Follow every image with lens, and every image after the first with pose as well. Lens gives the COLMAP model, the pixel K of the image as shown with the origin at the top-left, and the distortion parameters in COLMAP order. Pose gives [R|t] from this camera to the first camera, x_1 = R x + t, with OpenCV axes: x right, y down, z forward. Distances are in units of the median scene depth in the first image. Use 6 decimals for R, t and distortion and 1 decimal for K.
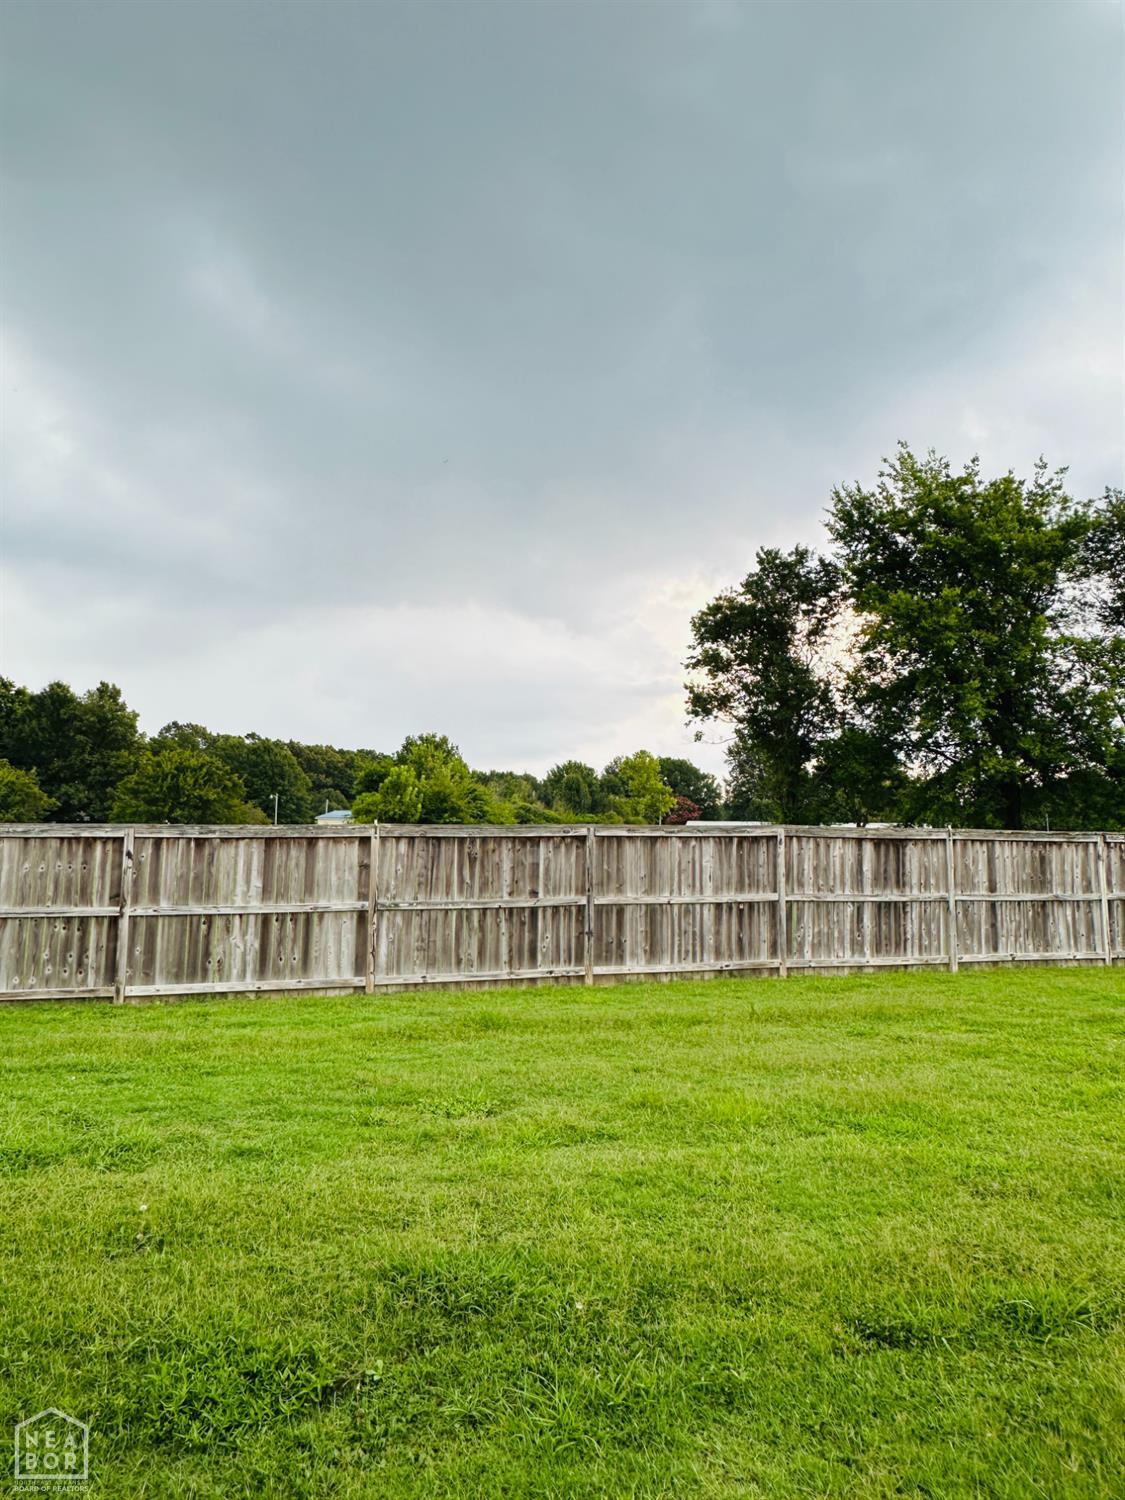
lens RADIAL K [[954.9, 0, 562.5], [0, 954.9, 750.0], [0, 0, 1]] dist [-0.003136, -0.001274]
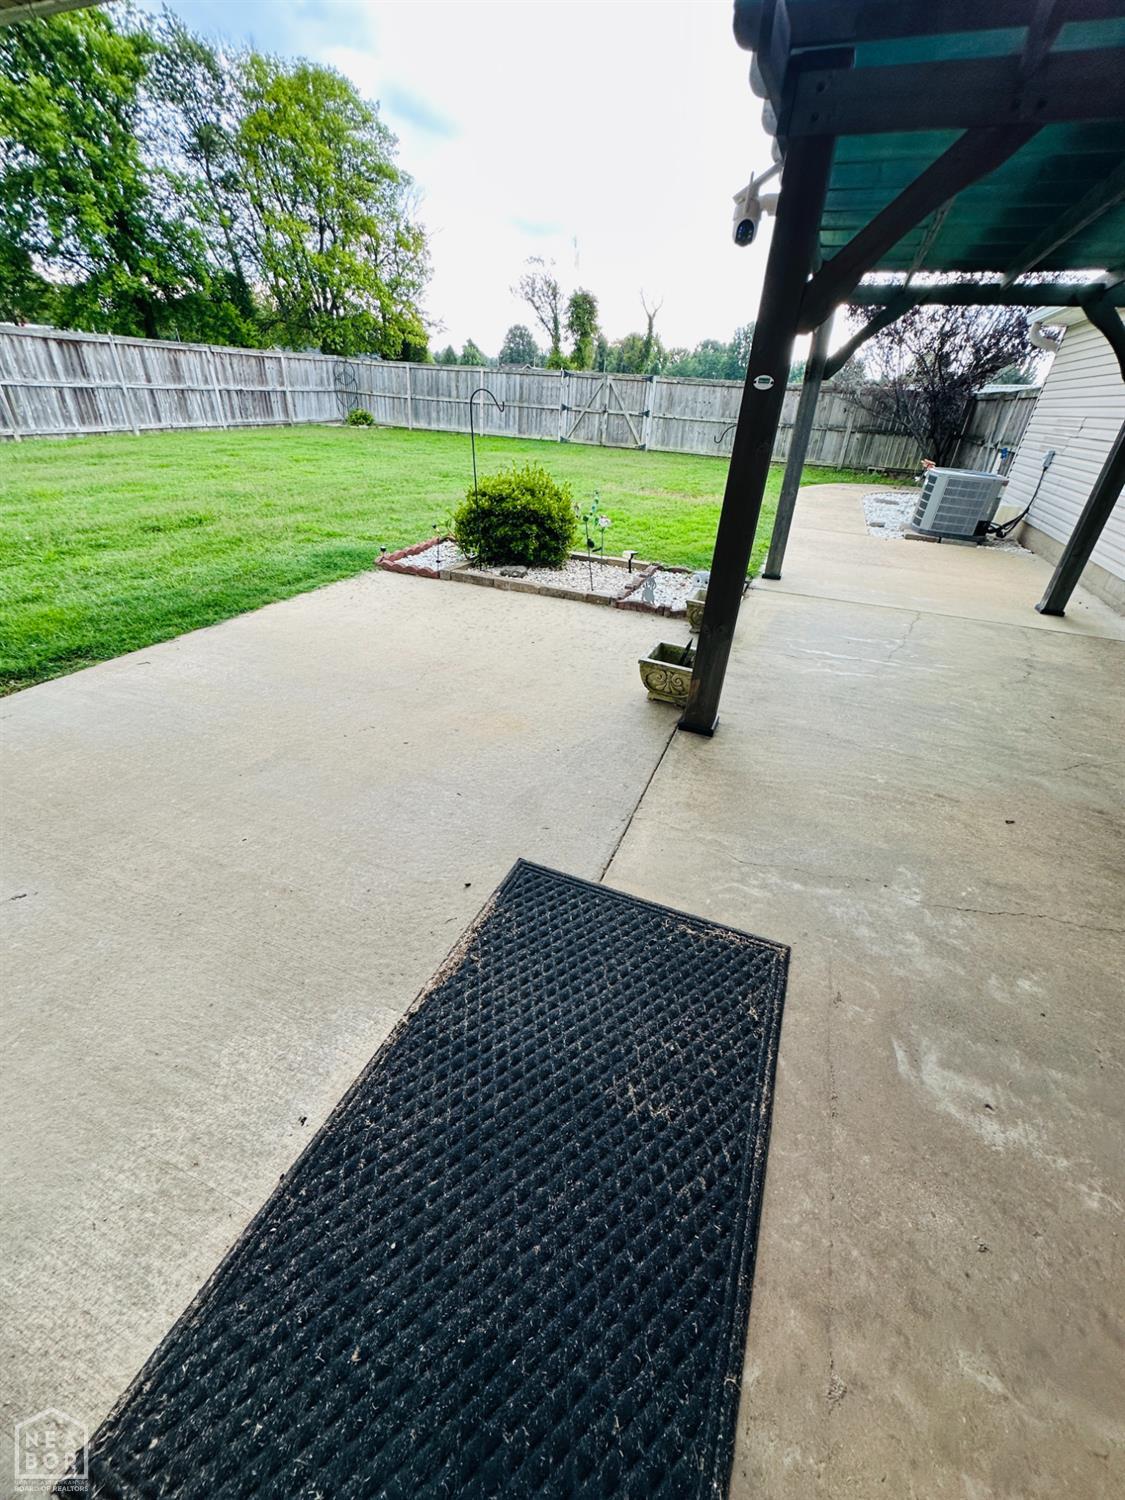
lens RADIAL K [[602.0, 0, 564.1], [0, 602.0, 749.8], [0, 0, 1]] dist [-0.001948, 0.000032]
pose [[0.575577, -0.404297, 0.710813, -0.139713], [-0.130960, 0.812441, 0.568145, -0.021767], [-0.807193, -0.420099, 0.414676, -0.293231]]
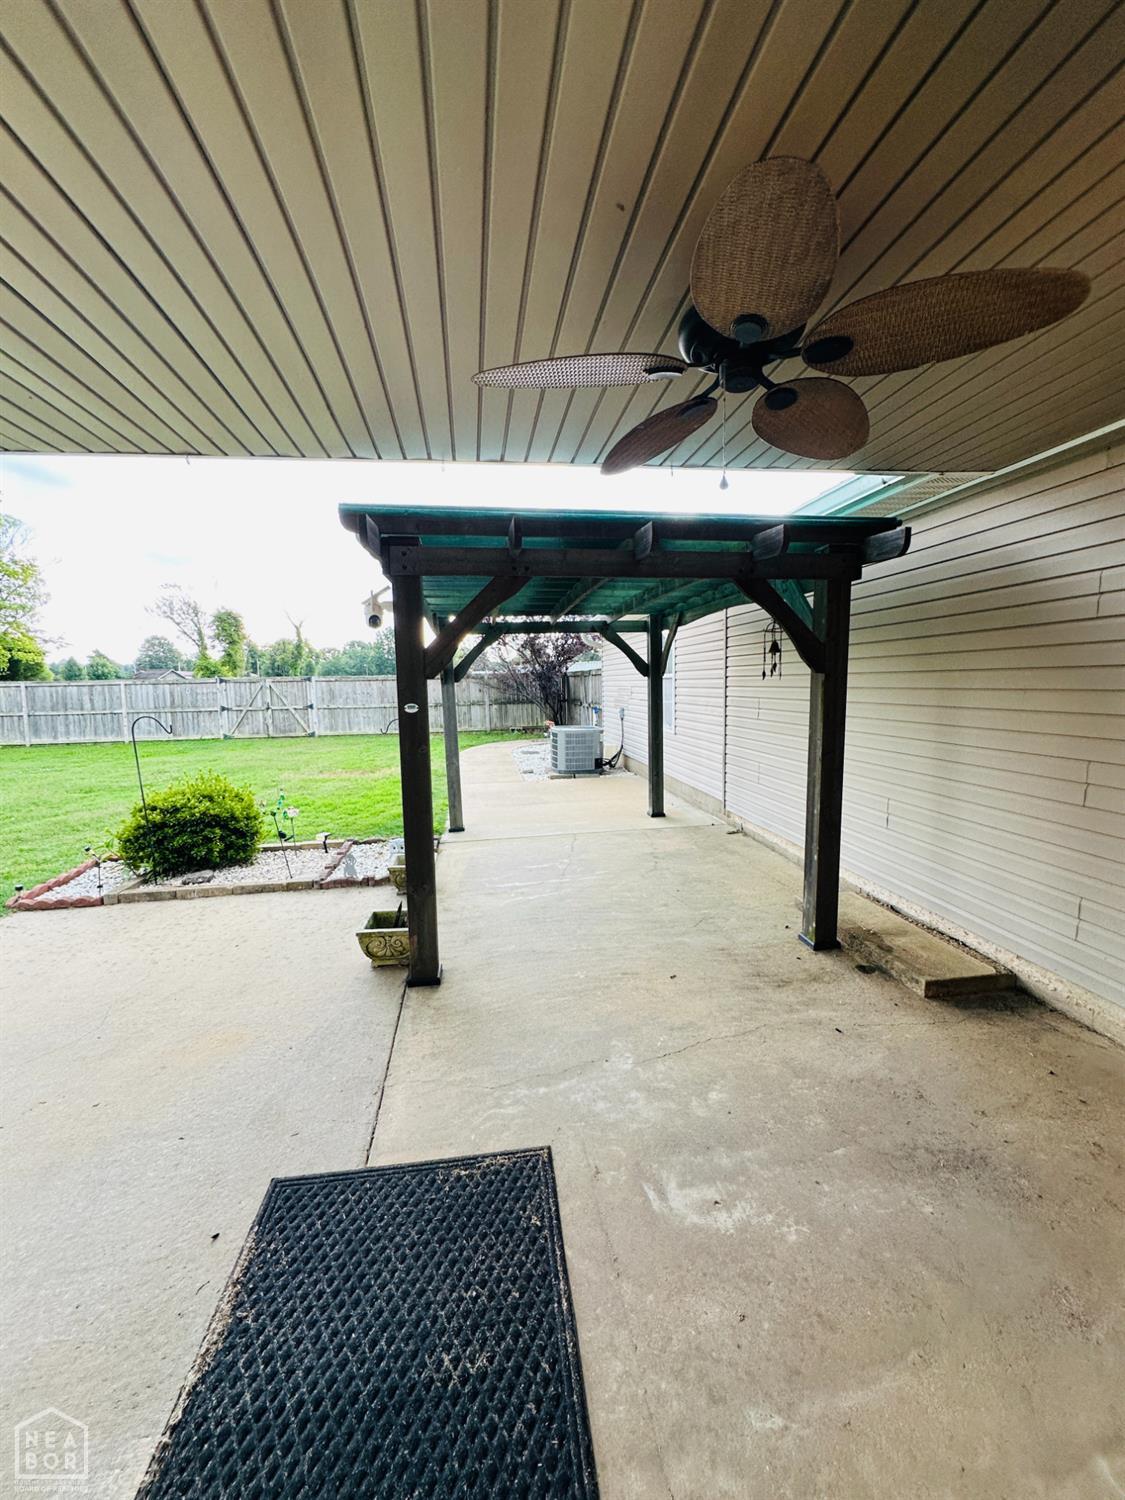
lens RADIAL K [[602.0, 0, 564.1], [0, 602.0, 749.8], [0, 0, 1]] dist [-0.001948, 0.000032]
pose [[0.090624, -0.129883, 0.987379, -0.274842], [-0.080916, 0.987221, 0.137288, -0.088799], [-0.992592, -0.092337, 0.078956, -0.336301]]
